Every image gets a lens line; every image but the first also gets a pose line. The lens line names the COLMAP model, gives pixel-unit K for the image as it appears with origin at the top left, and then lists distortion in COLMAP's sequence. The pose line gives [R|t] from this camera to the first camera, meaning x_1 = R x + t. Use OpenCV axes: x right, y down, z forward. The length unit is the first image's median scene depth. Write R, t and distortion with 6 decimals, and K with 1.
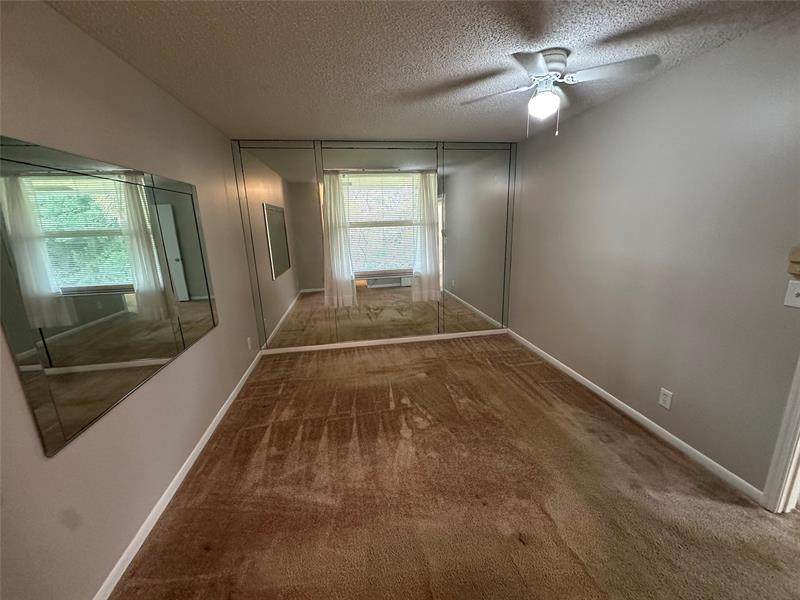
lens RADIAL K [[318.7, 0, 400.0], [0, 318.7, 300.0], [0, 0, 1]] dist [-0.002948, 0.000447]
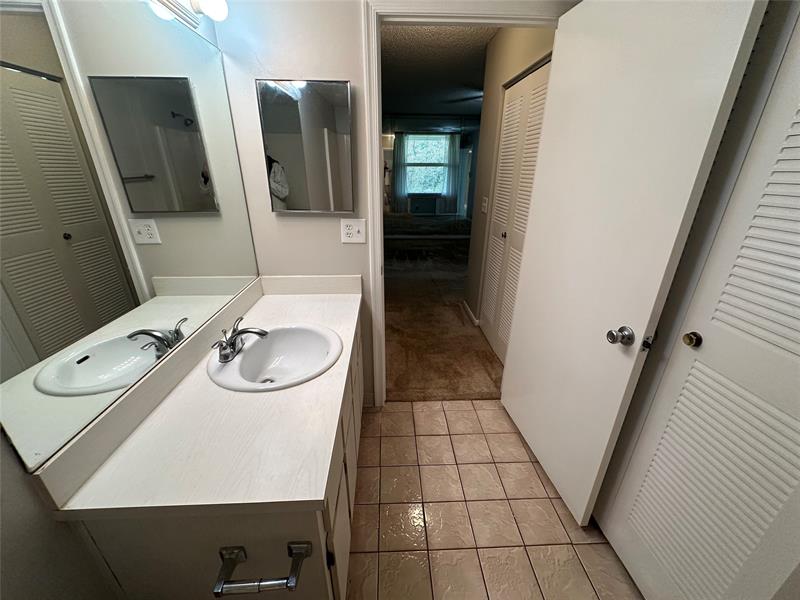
lens RADIAL K [[318.7, 0, 400.0], [0, 318.7, 300.0], [0, 0, 1]] dist [-0.002948, 0.000447]
pose [[0.992169, 0.079107, -0.096662, 0.034076], [-0.062724, 0.984776, 0.162115, 0.226363], [0.108015, -0.154782, 0.982026, -0.882254]]
